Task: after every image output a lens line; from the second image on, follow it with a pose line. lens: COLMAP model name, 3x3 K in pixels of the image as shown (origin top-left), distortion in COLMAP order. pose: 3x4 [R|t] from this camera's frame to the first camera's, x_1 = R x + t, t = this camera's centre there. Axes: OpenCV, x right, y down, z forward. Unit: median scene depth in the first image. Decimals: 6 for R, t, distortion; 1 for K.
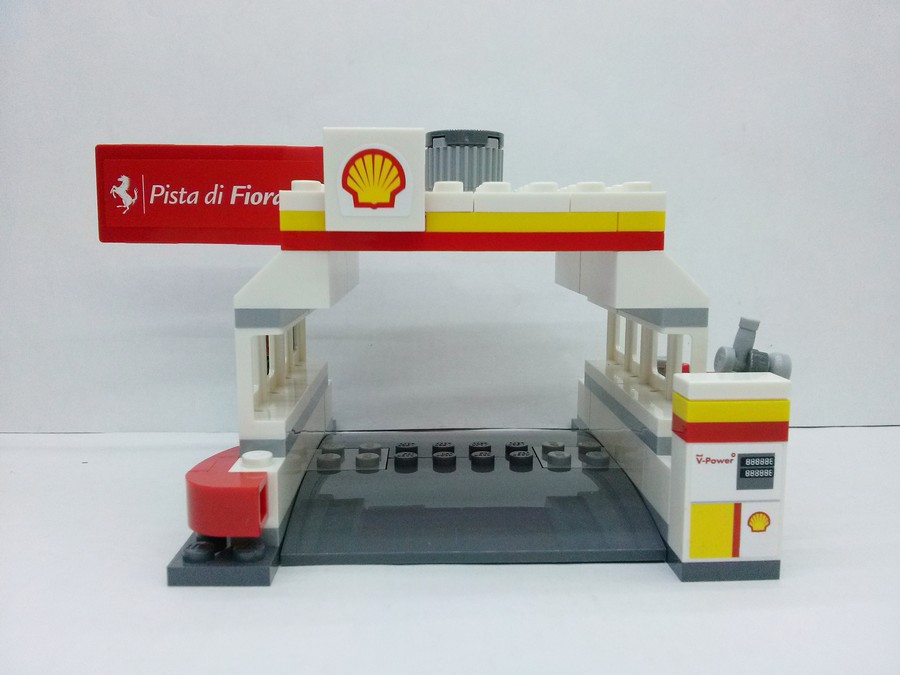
lens RADIAL K [[859.9, 0, 463.7], [0, 859.9, 368.0], [0, 0, 1]] dist [-0.003180, -0.119786]
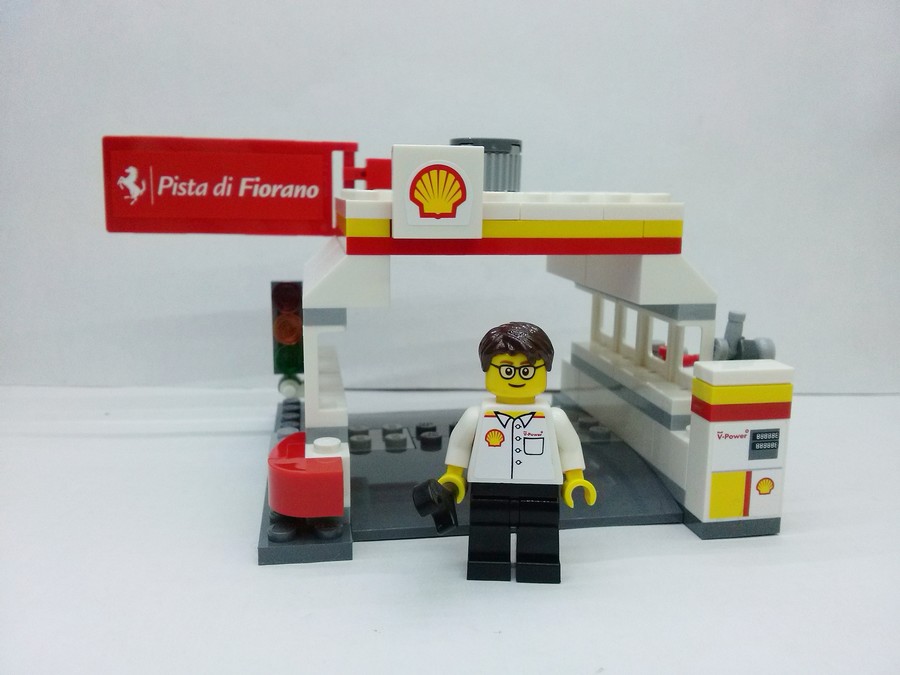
lens RADIAL K [[859.9, 0, 472.4], [0, 859.9, 369.5], [0, 0, 1]] dist [-0.003180, -0.119786]
pose [[0.990148, -0.017895, 0.138876, -0.177434], [0.011467, 0.998831, 0.046949, -0.034546], [-0.139553, -0.044894, 0.989196, -0.090708]]
